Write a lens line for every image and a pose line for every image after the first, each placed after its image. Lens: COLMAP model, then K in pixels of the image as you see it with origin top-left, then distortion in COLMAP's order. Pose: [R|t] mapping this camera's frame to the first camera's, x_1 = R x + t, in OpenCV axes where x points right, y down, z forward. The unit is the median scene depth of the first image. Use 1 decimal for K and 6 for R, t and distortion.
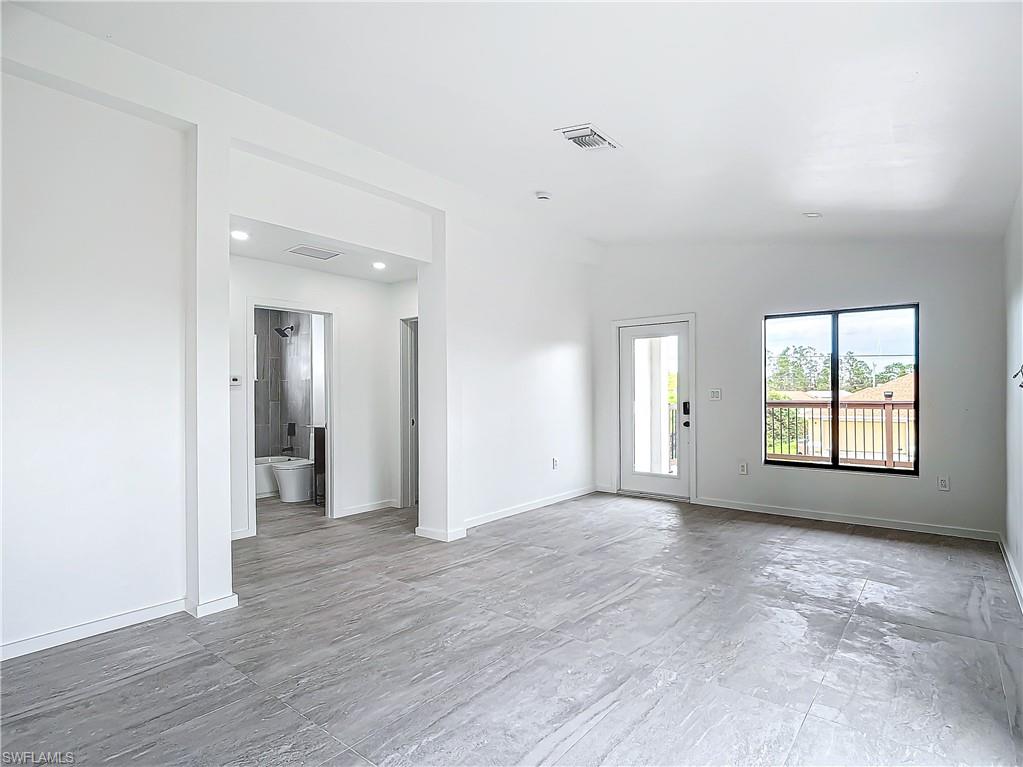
lens RADIAL K [[546.0, 0, 511.5], [0, 546.0, 383.5], [0, 0, 1]] dist [0.034249, -0.031904]
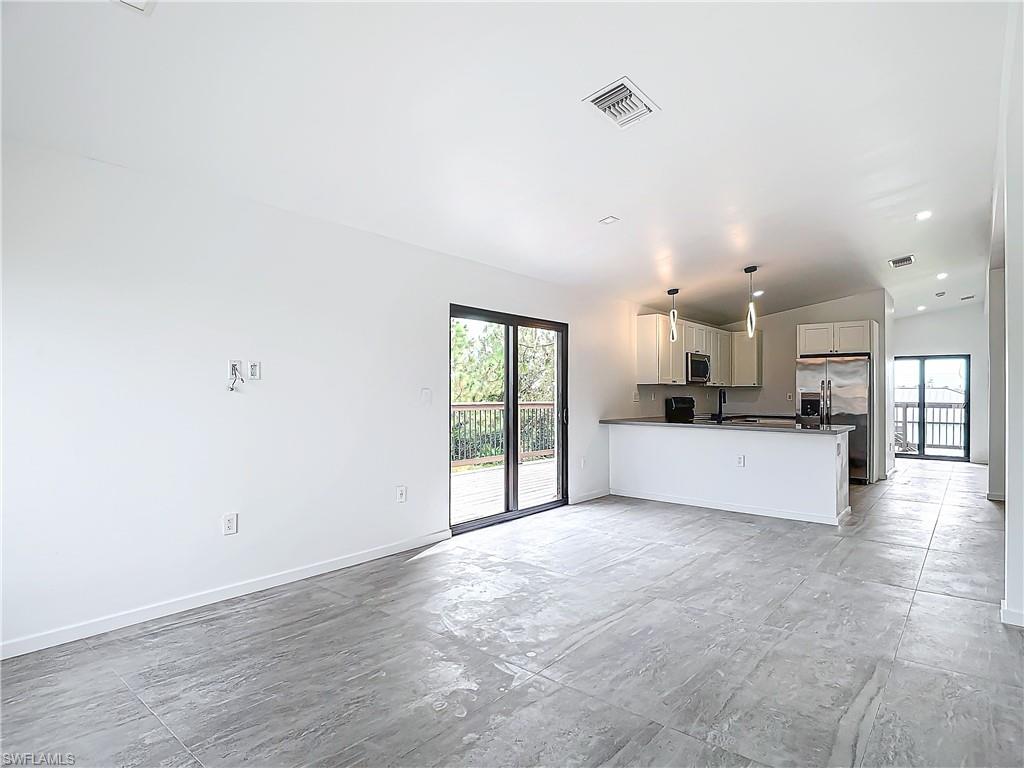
lens RADIAL K [[562.7, 0, 513.5], [0, 562.7, 389.4], [0, 0, 1]] dist [0.032126, -0.039146]
pose [[-0.999947, 0.002114, 0.010075, 0.204213], [0.001855, 0.999671, -0.025583, 0.020871], [-0.010126, -0.025563, -0.999622, 1.257564]]
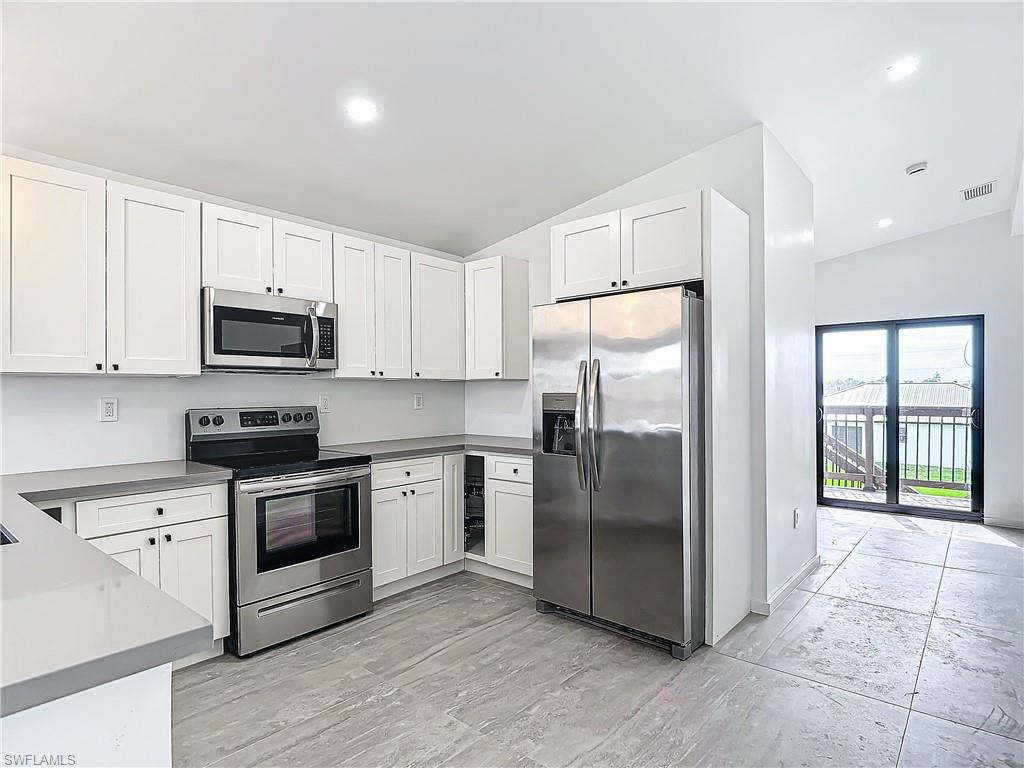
lens RADIAL K [[539.8, 0, 512.2], [0, 539.8, 393.2], [0, 0, 1]] dist [0.001870, -0.025780]
pose [[-0.998758, 0.014204, 0.047755, -0.613324], [0.013299, 0.999727, -0.019207, -0.000425], [-0.048014, -0.018548, -0.998674, 0.210037]]
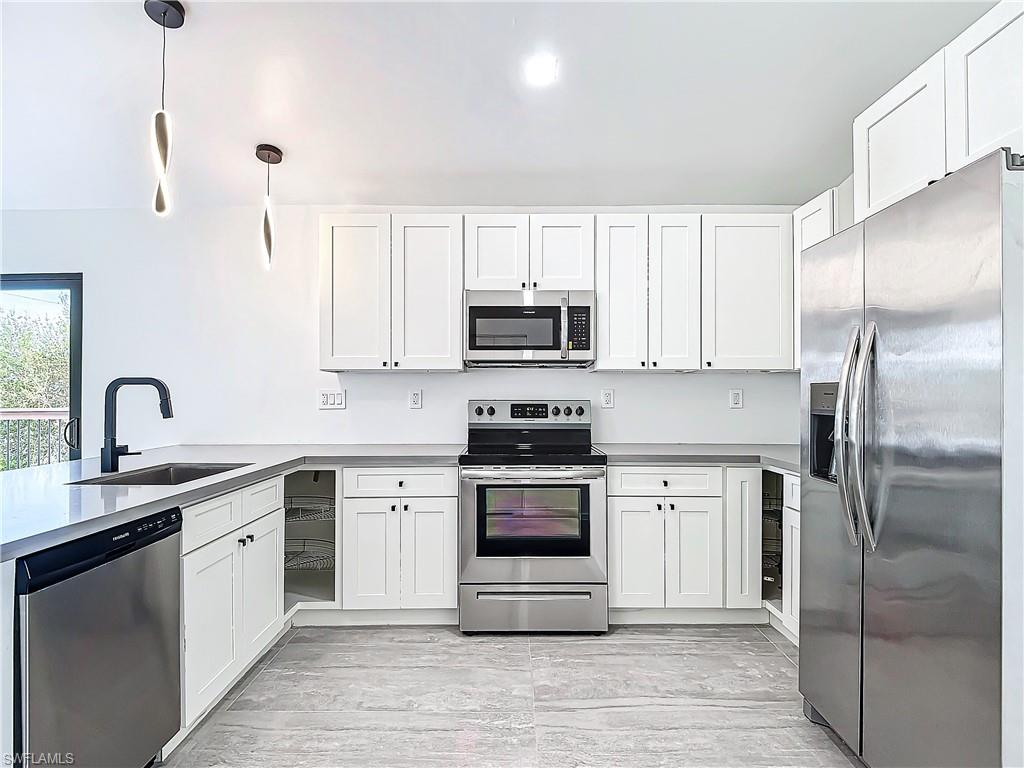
lens RADIAL K [[562.7, 0, 513.5], [0, 562.7, 389.4], [0, 0, 1]] dist [0.032126, -0.039146]
pose [[-0.622008, 0.008385, 0.782966, -0.813852], [-0.008398, 0.999814, -0.017378, -0.000719], [-0.782965, -0.017385, -0.621822, 0.028458]]
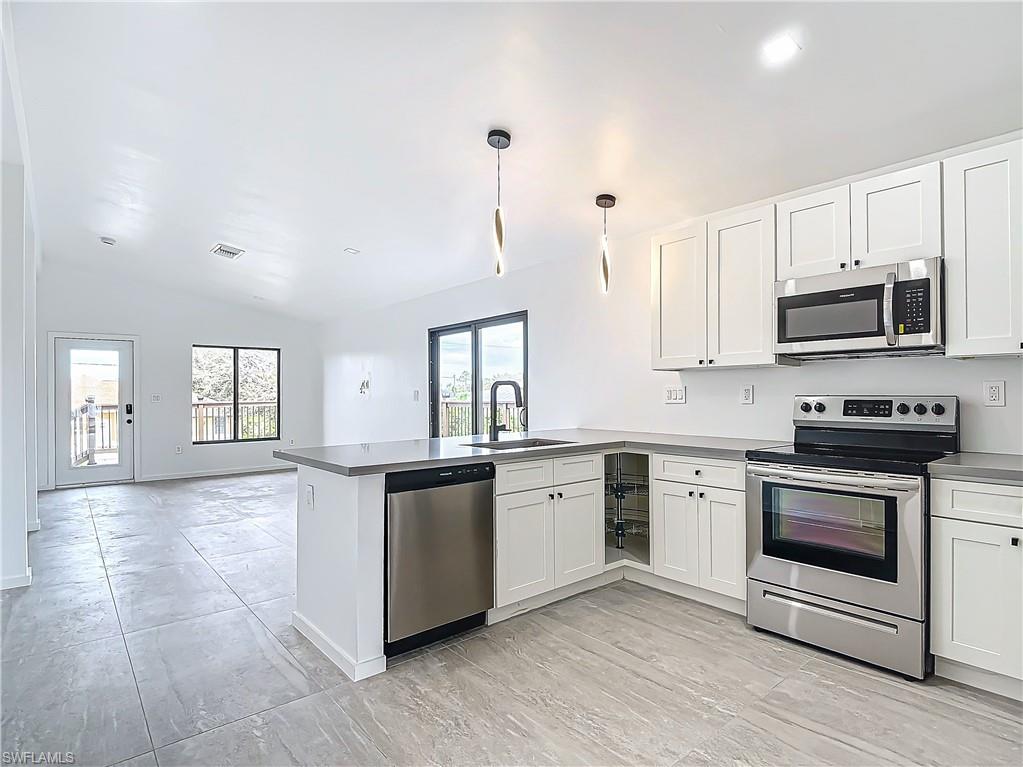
lens RADIAL K [[551.5, 0, 518.4], [0, 551.5, 393.1], [0, 0, 1]] dist [-0.008773, -0.000906]
pose [[0.193448, 0.001552, 0.981109, -0.928877], [-0.008049, 0.999968, 0.000005, 0.000678], [-0.981077, -0.007898, 0.193454, -0.168384]]
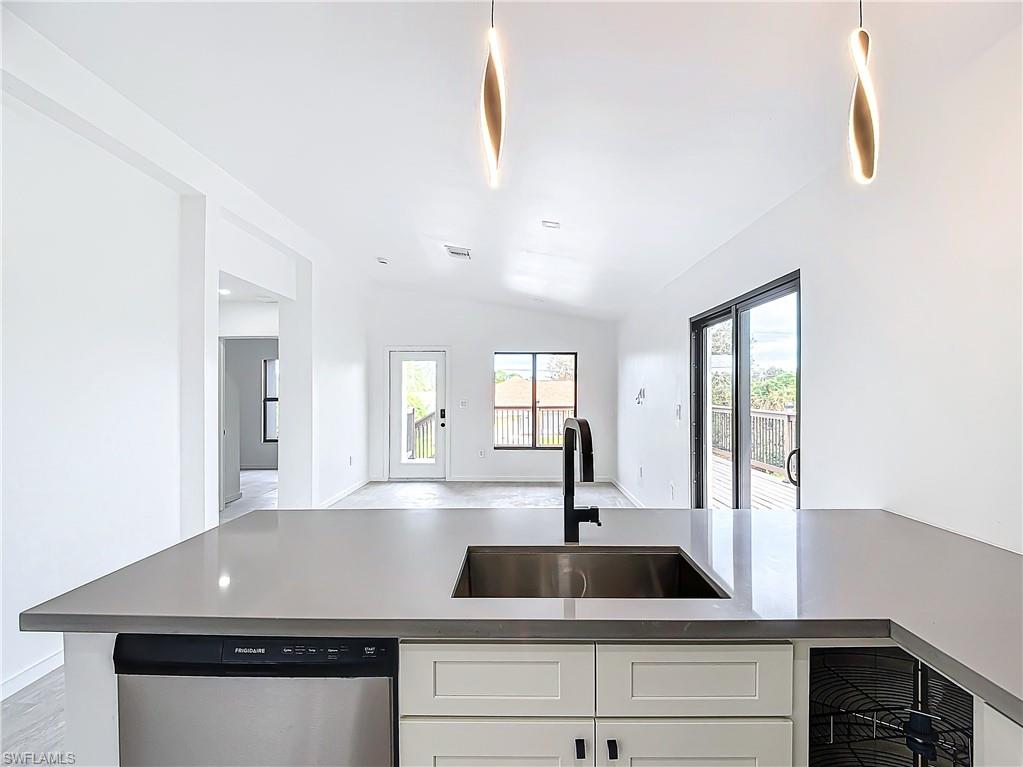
lens RADIAL K [[546.0, 0, 511.5], [0, 546.0, 383.5], [0, 0, 1]] dist [0.034249, -0.031904]
pose [[0.789804, 0.011486, 0.613252, -0.482864], [-0.011717, 0.999925, -0.003638, -0.034716], [-0.613248, -0.004312, 0.789879, -0.249248]]
